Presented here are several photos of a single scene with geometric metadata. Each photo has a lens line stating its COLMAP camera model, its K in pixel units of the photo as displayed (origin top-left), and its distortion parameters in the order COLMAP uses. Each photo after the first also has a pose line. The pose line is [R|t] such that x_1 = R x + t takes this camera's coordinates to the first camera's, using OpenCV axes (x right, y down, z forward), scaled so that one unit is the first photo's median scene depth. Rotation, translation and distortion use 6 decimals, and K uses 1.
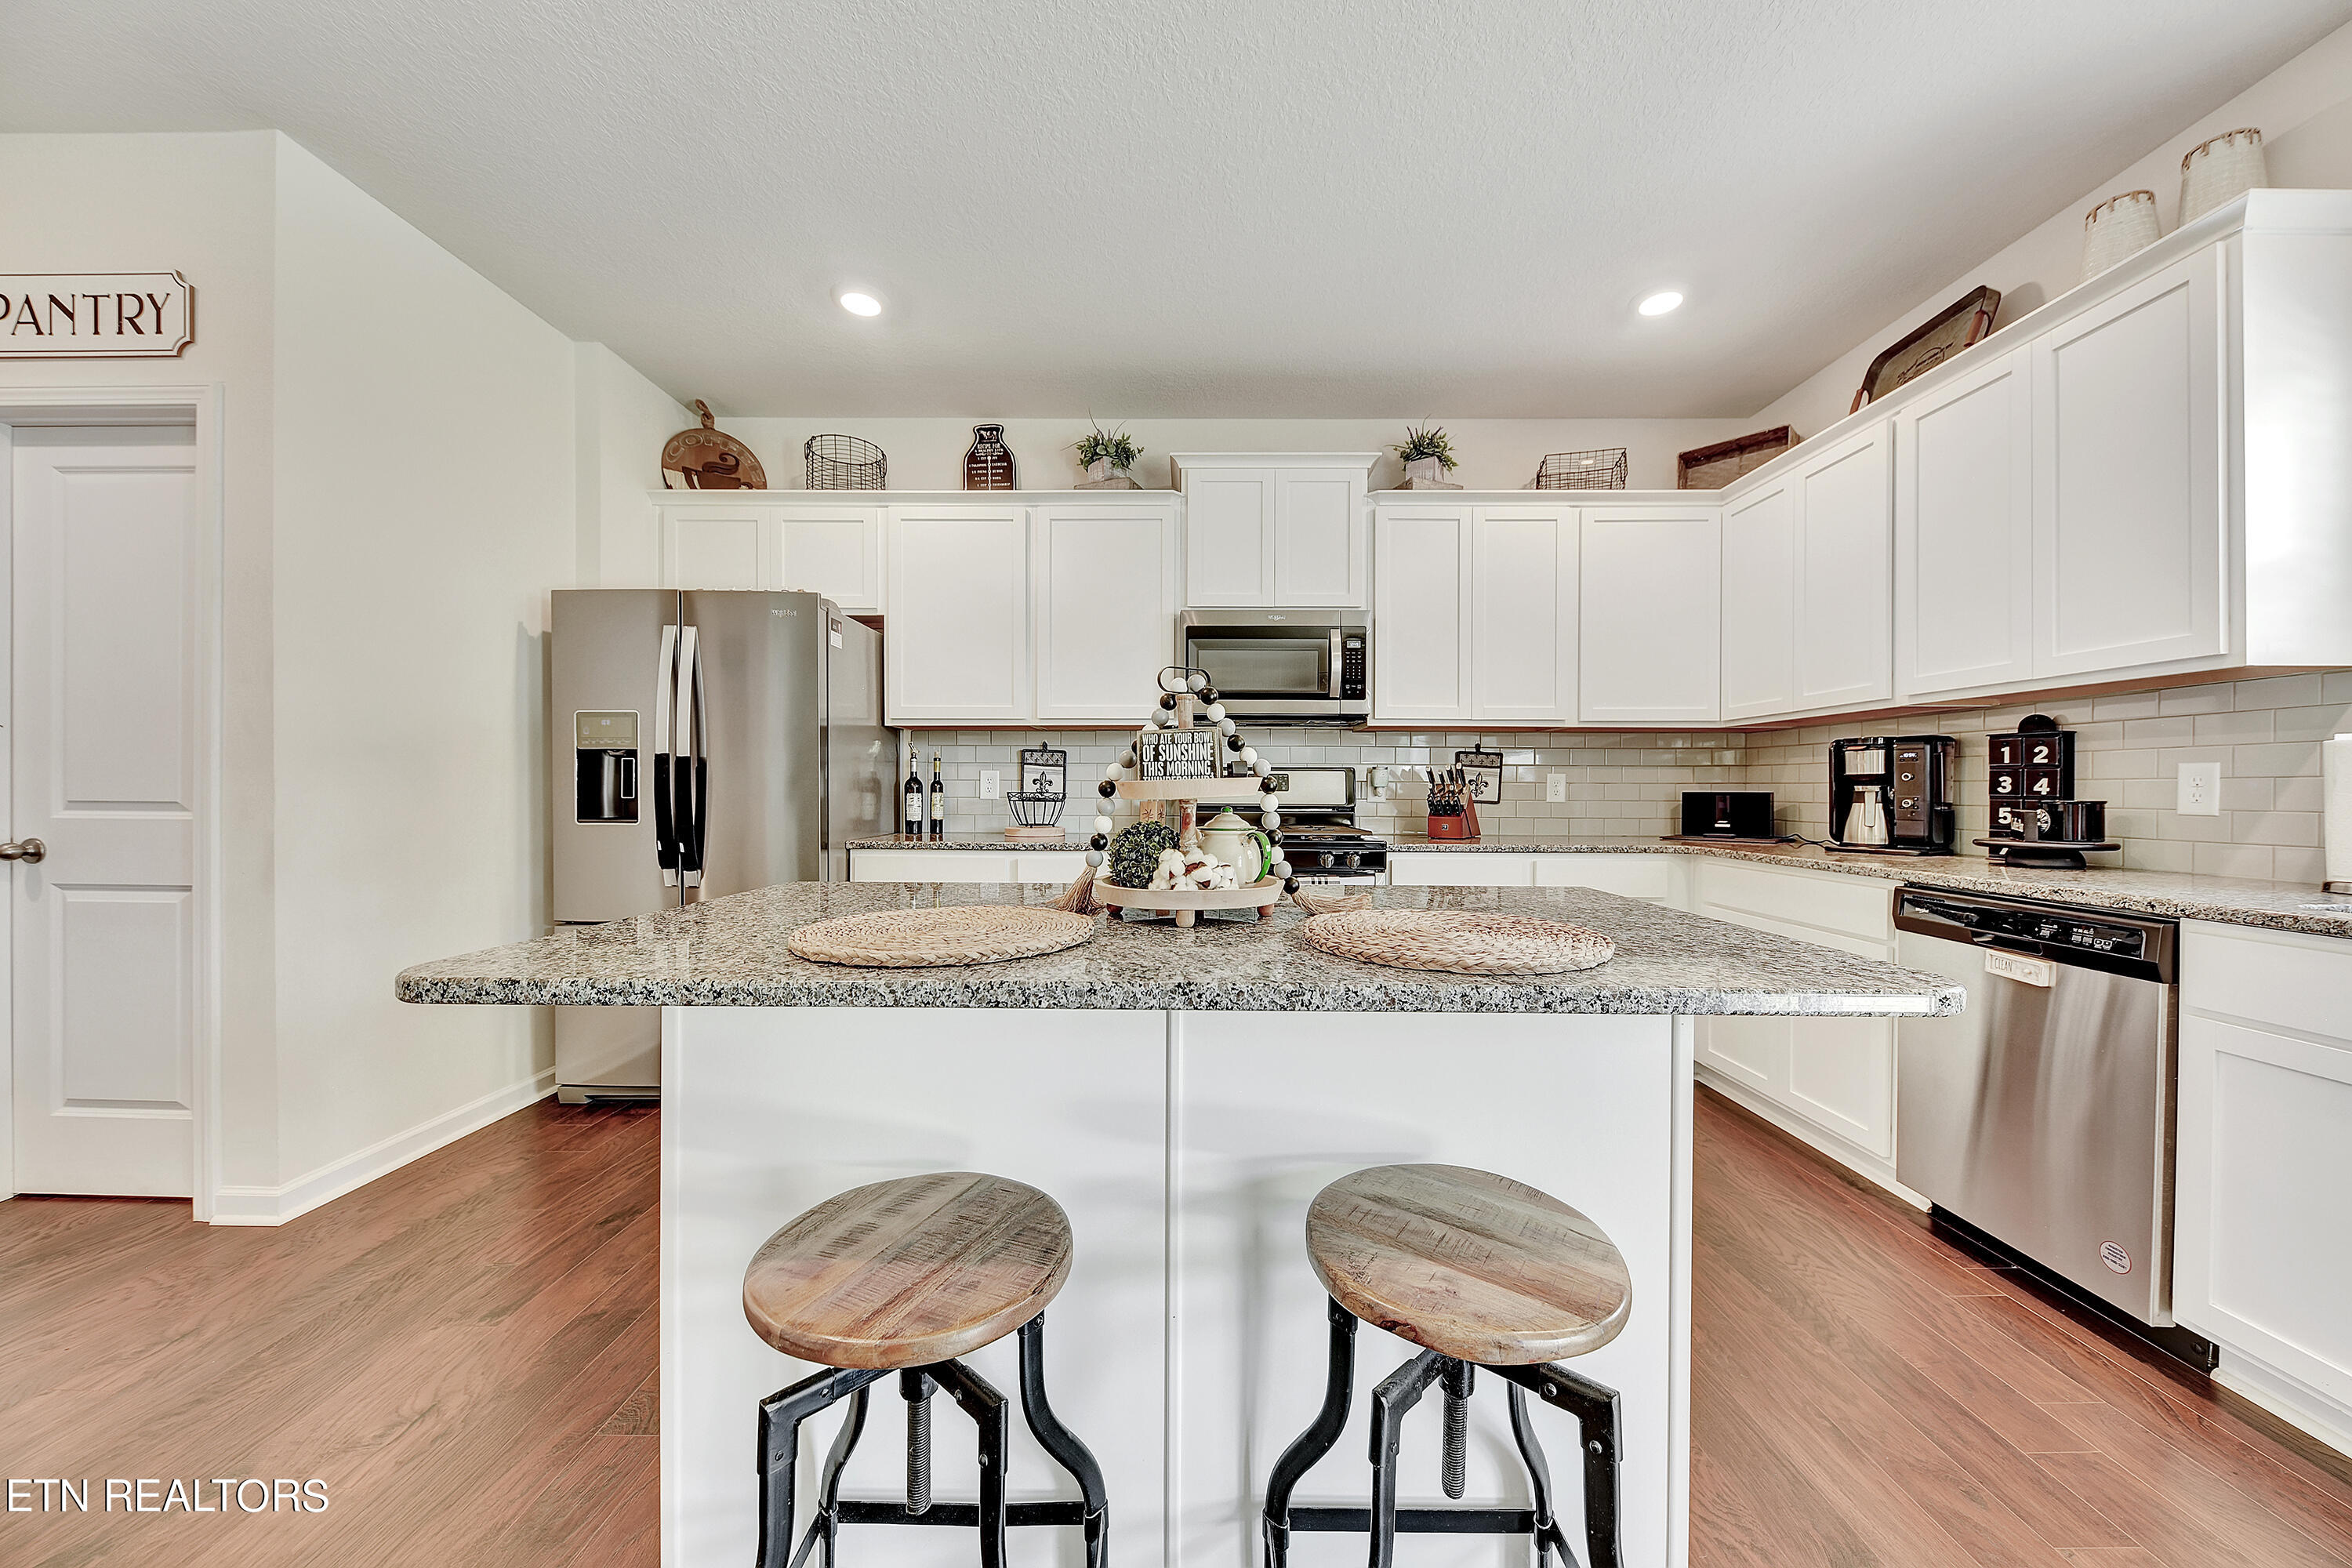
lens RADIAL K [[820.2, 0, 1180.7], [0, 820.2, 790.6], [0, 0, 1]] dist [-0.002319, -0.001588]
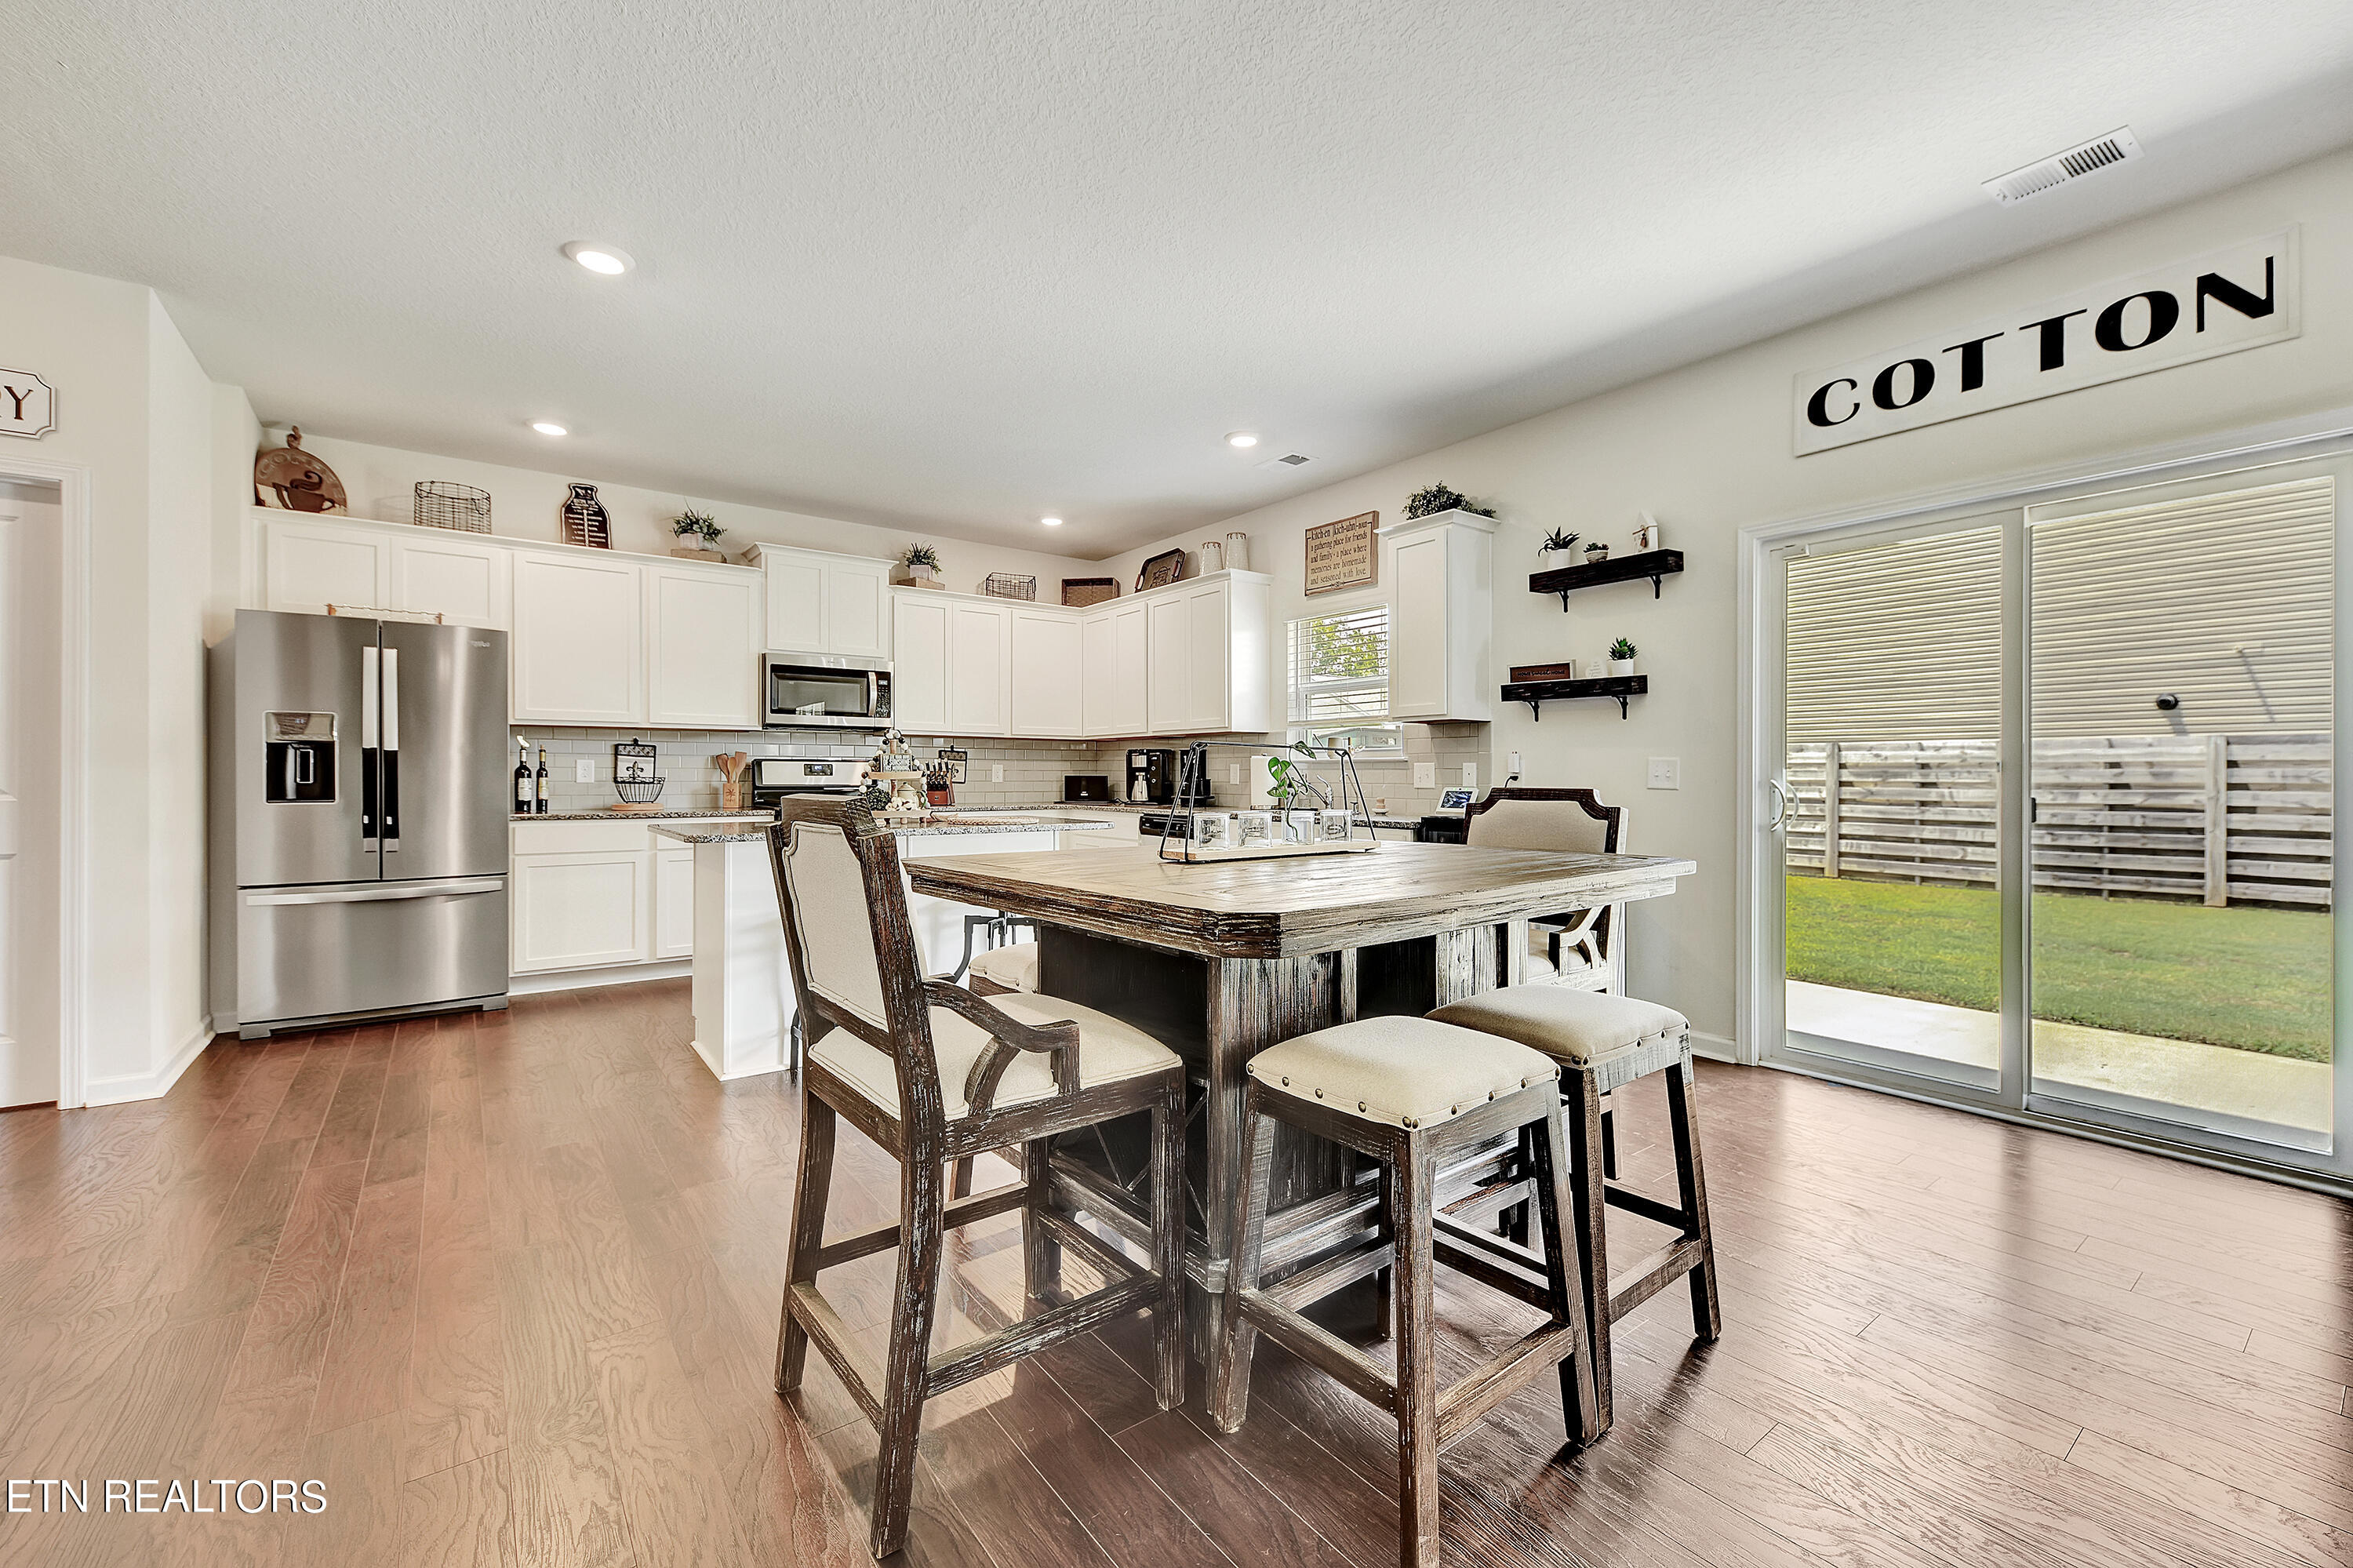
lens RADIAL K [[943.8, 0, 1191.1], [0, 943.8, 783.7], [0, 0, 1]] dist [0.003465, -0.000156]
pose [[0.787027, -0.007687, 0.616871, -0.429185], [0.001651, 0.999945, 0.010355, -0.001689], [-0.616917, -0.007132, 0.786996, -0.772361]]
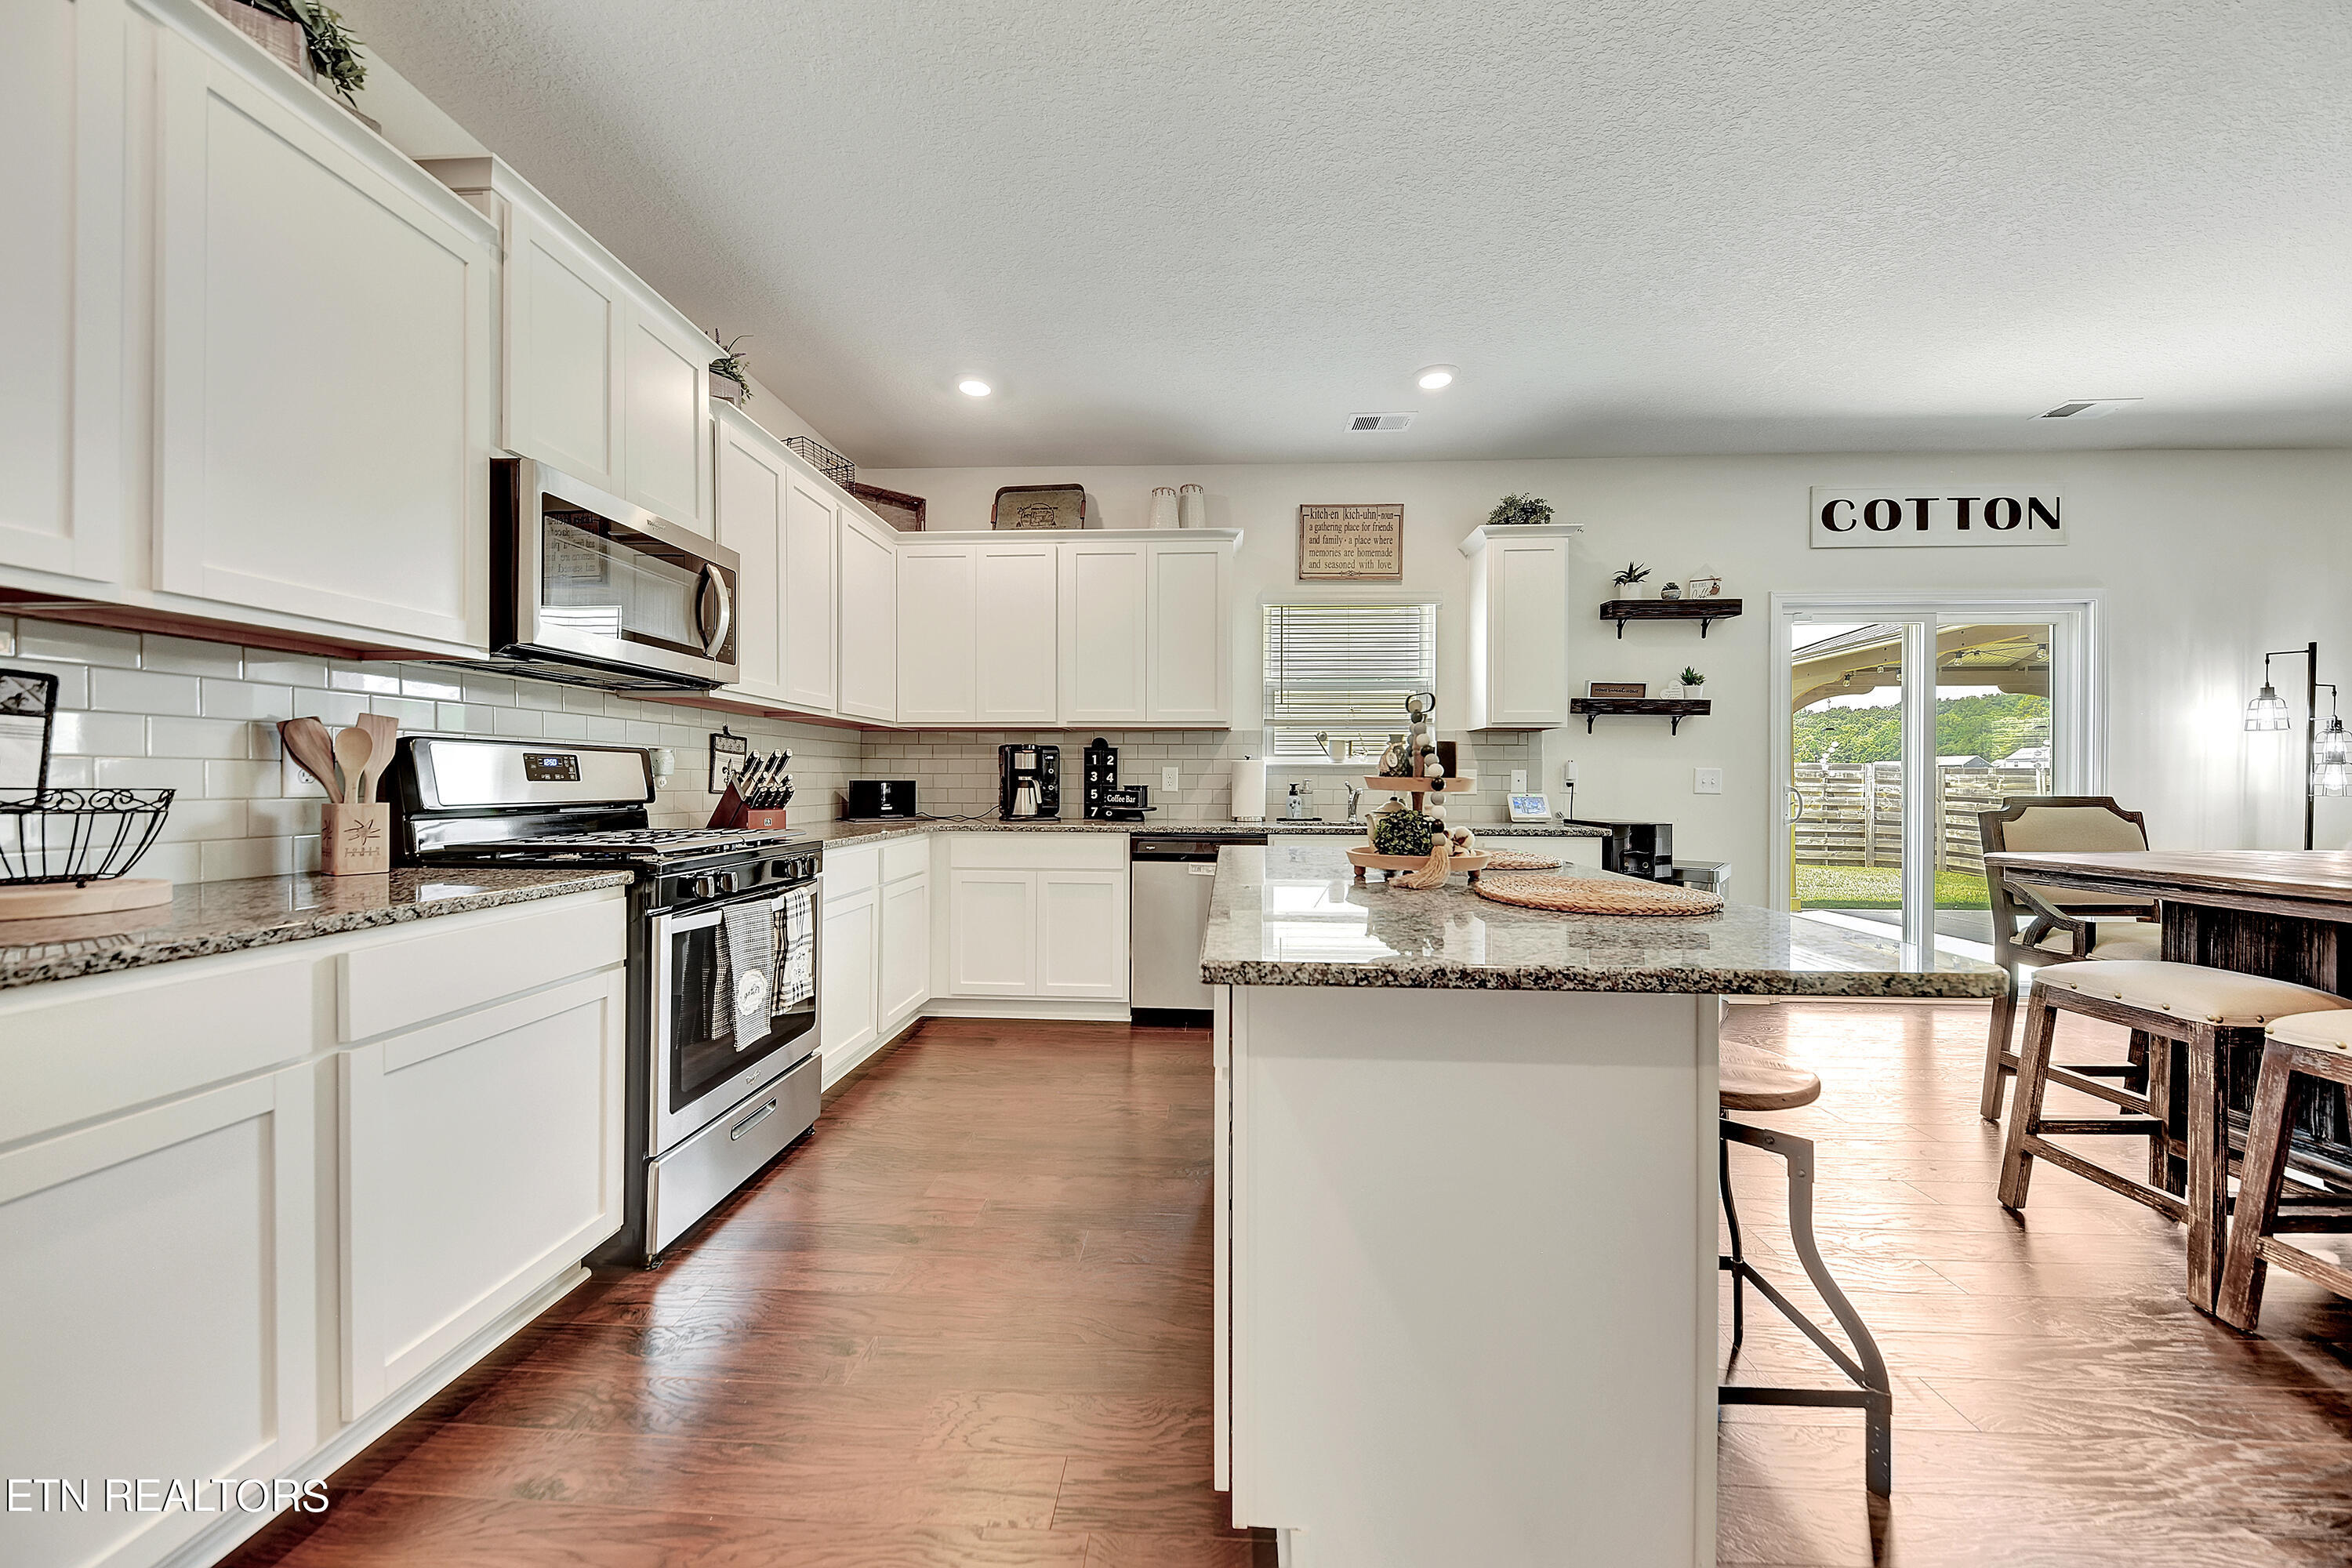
lens RADIAL K [[820.2, 0, 1169.1], [0, 820.2, 783.5], [0, 0, 1]] dist [-0.002319, -0.001588]
pose [[0.060922, -0.007349, 0.998115, -0.537764], [-0.003915, 0.999963, 0.007602, -0.004157], [-0.998135, -0.004370, 0.060891, 0.520440]]
